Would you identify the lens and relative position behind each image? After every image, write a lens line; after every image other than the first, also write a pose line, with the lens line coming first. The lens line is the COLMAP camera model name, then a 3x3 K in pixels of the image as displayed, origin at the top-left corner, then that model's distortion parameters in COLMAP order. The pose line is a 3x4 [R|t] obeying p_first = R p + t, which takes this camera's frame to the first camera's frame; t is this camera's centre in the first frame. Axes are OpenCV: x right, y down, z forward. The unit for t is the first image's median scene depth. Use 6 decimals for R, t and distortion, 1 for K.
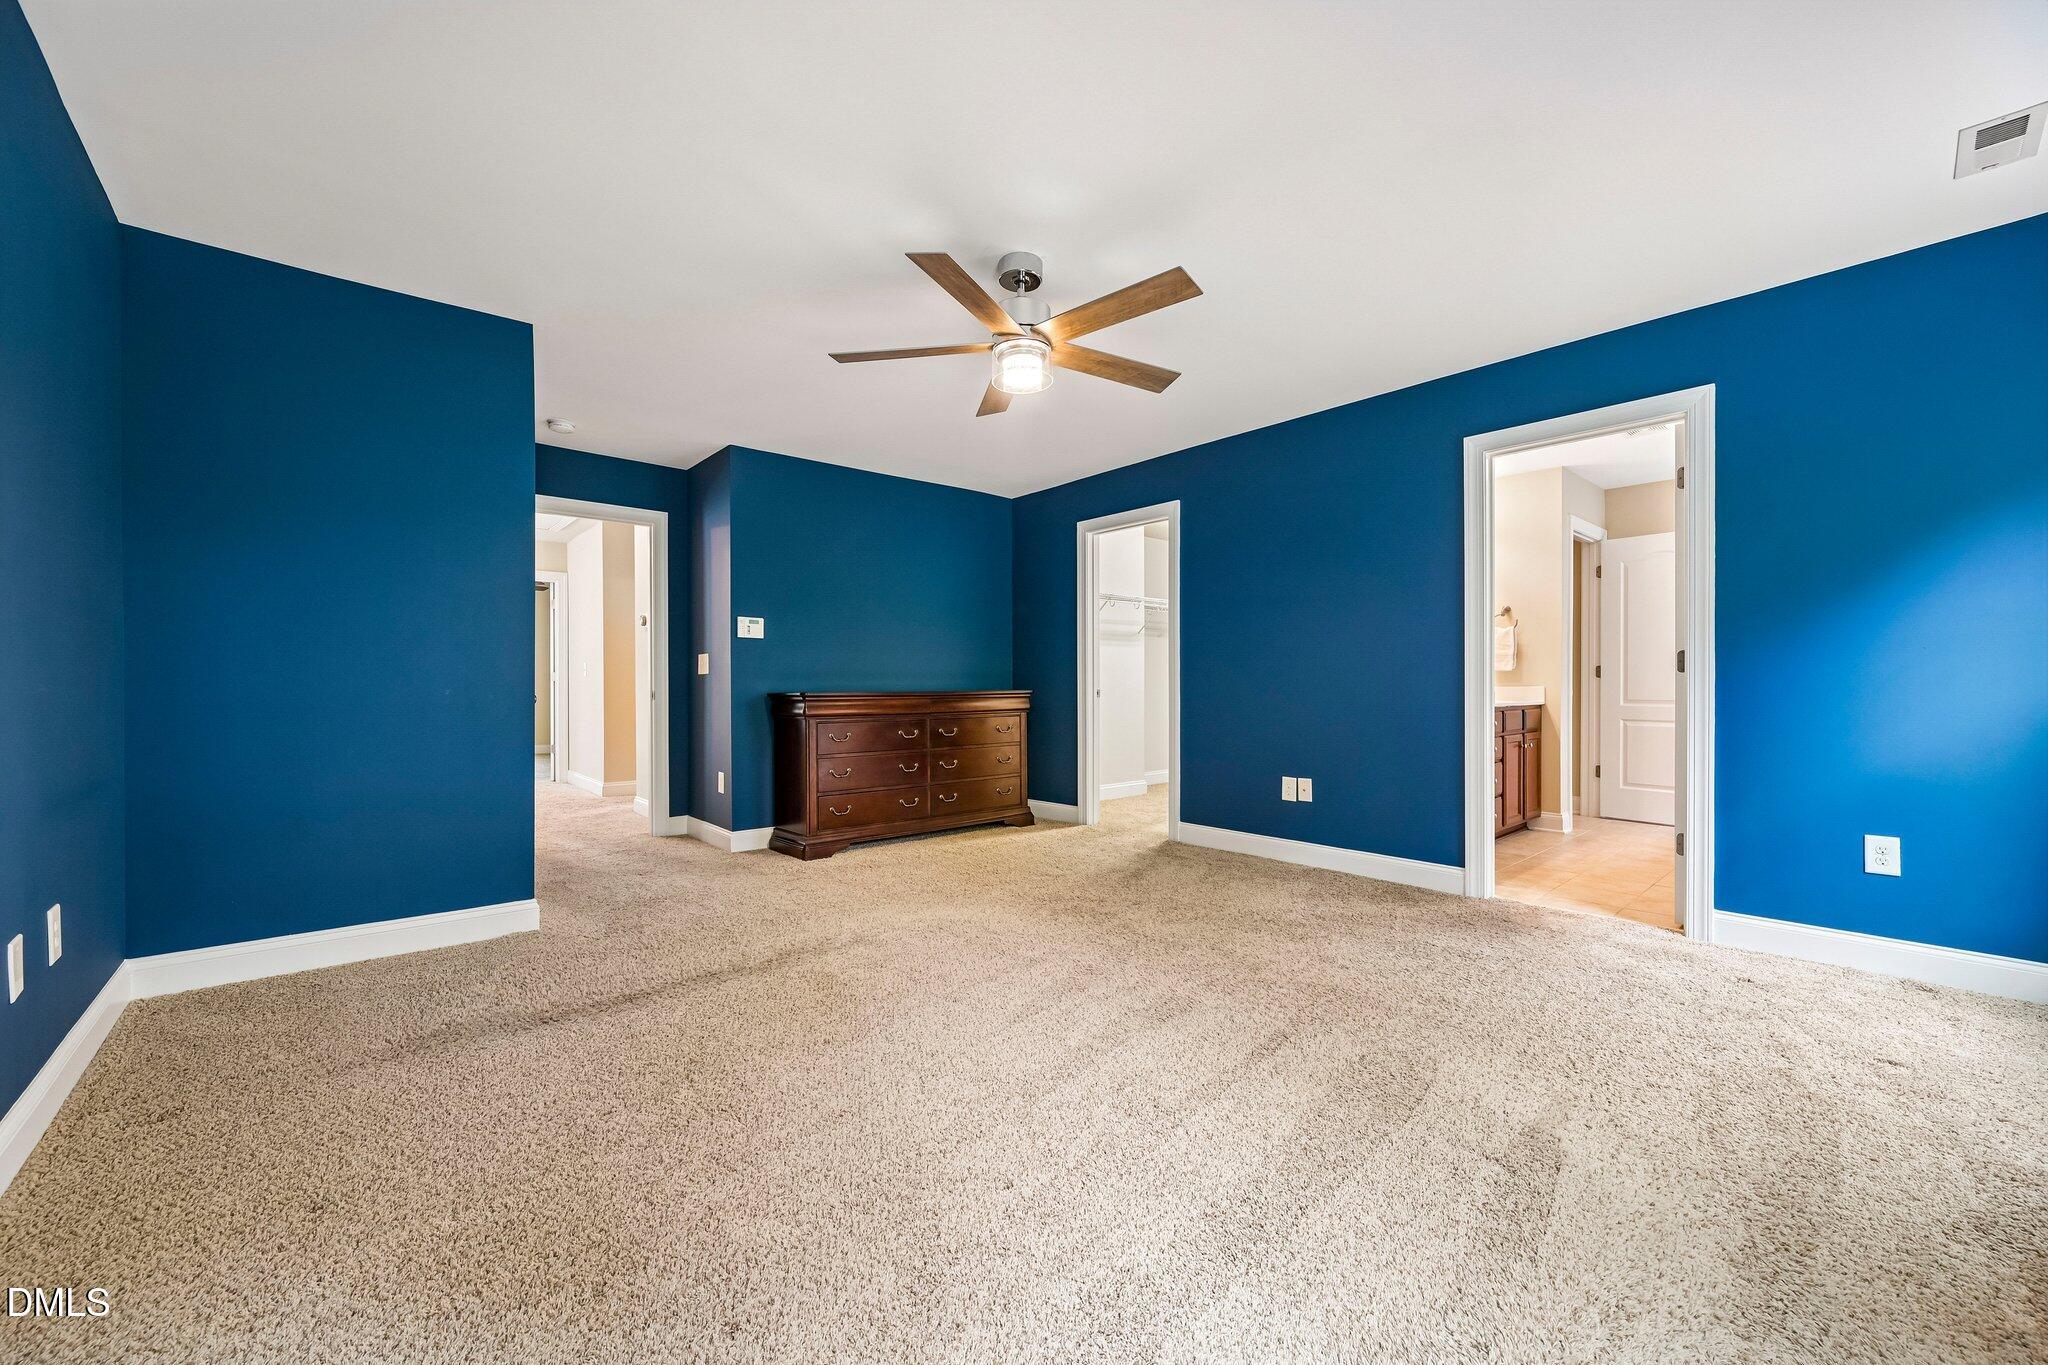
lens RADIAL K [[806.5, 0, 1024.0], [0, 806.5, 682.5], [0, 0, 1]] dist [0.000345, 0.000011]
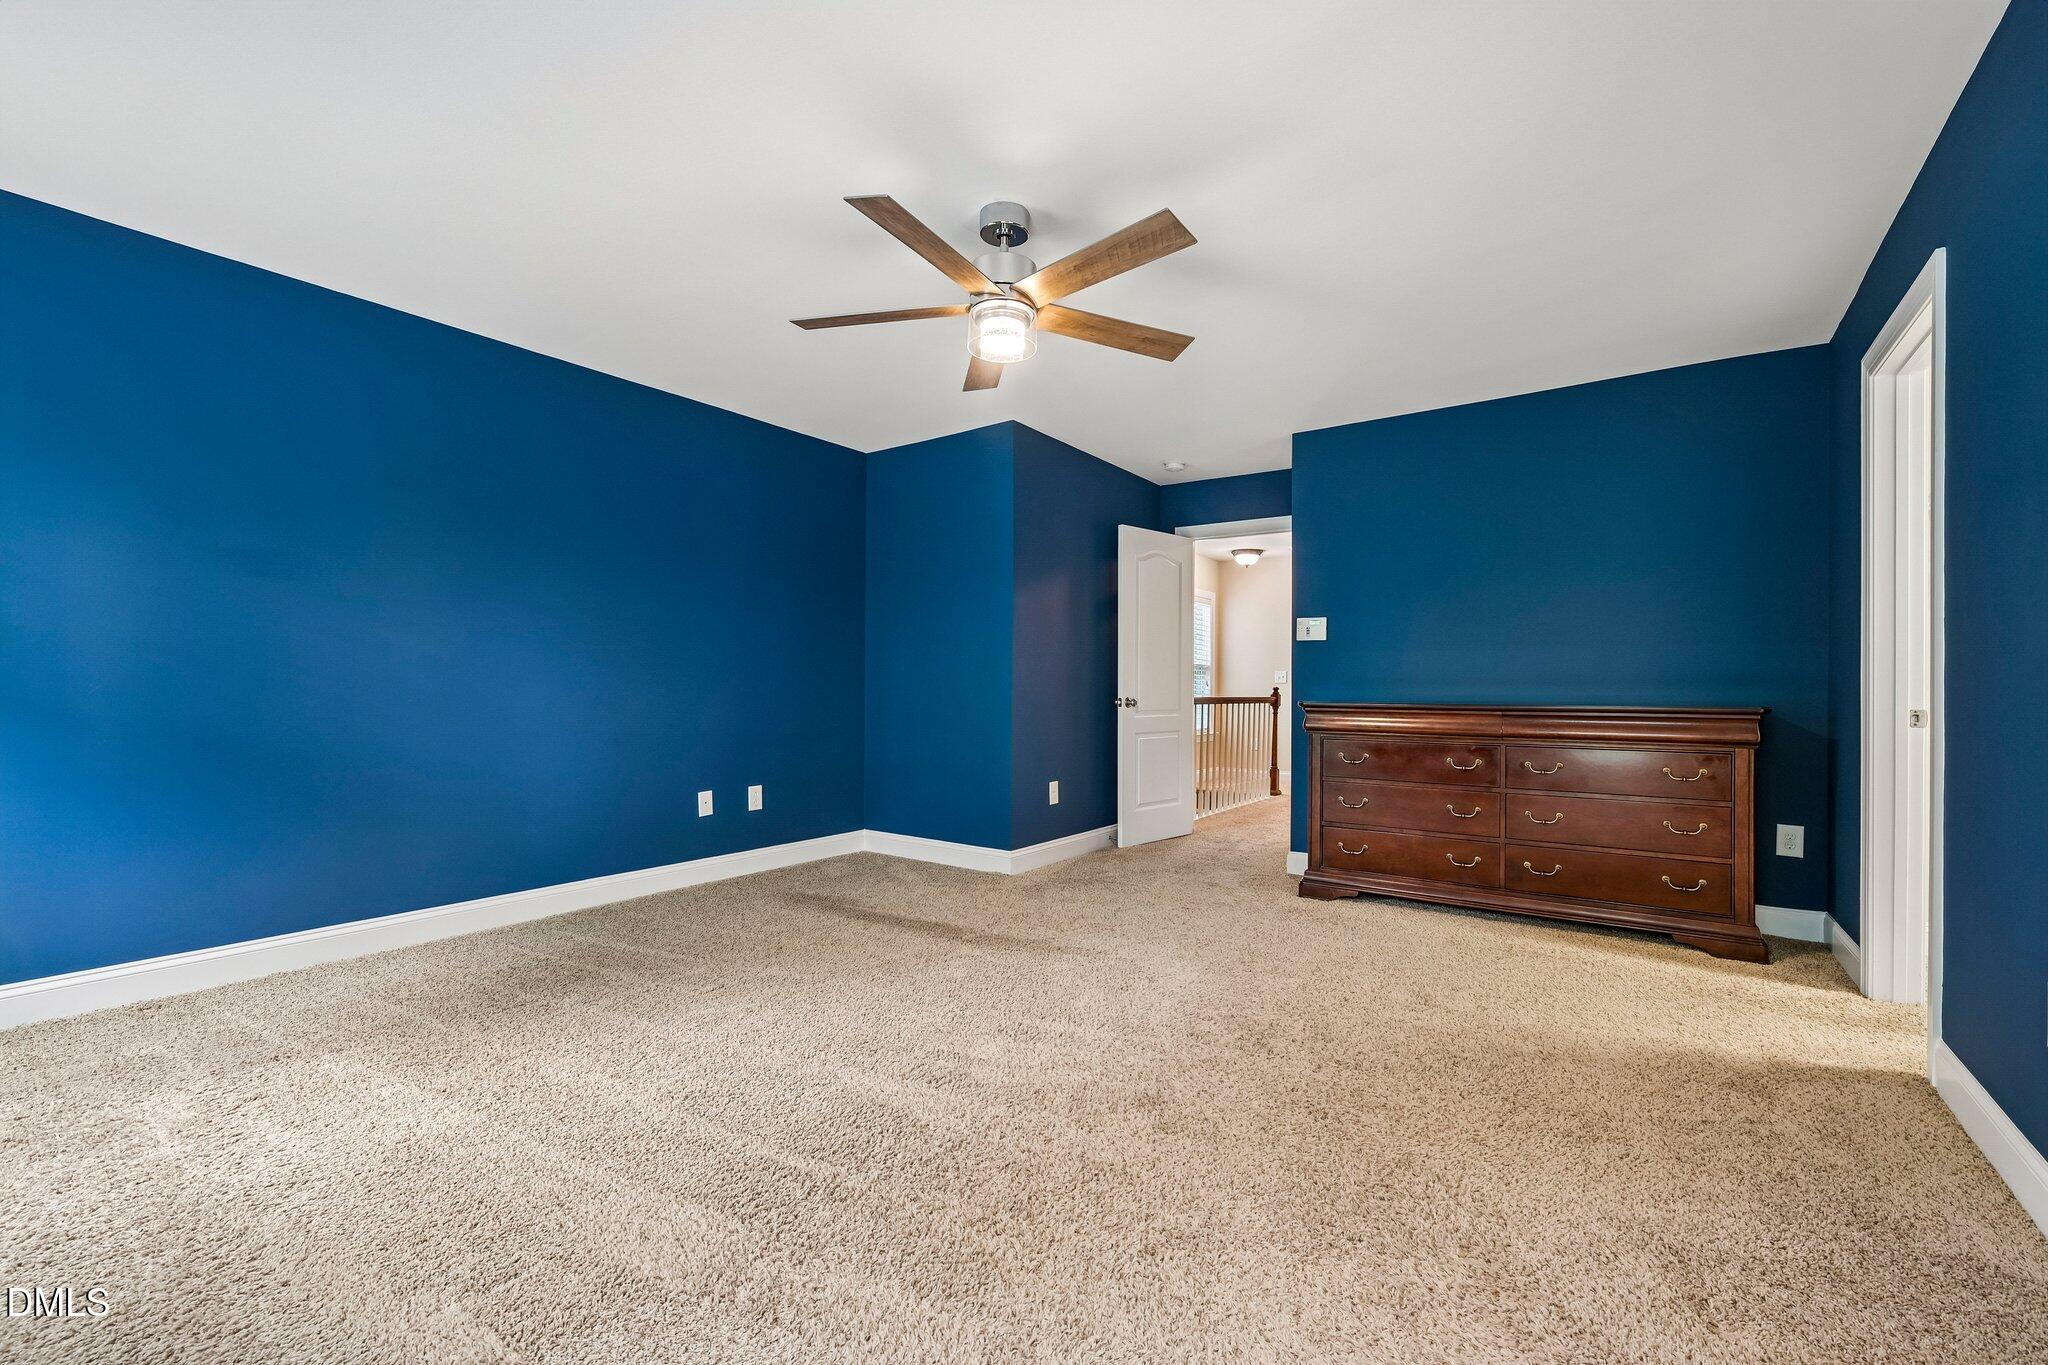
lens RADIAL K [[866.5, 0, 1024.0], [0, 866.5, 682.5], [0, 0, 1]] dist [0.000015, 0.000015]
pose [[0.241939, -0.003603, -0.970285, 0.514375], [-0.004413, 0.999979, -0.004813, -0.002432], [0.970281, 0.005447, 0.241918, 0.449059]]
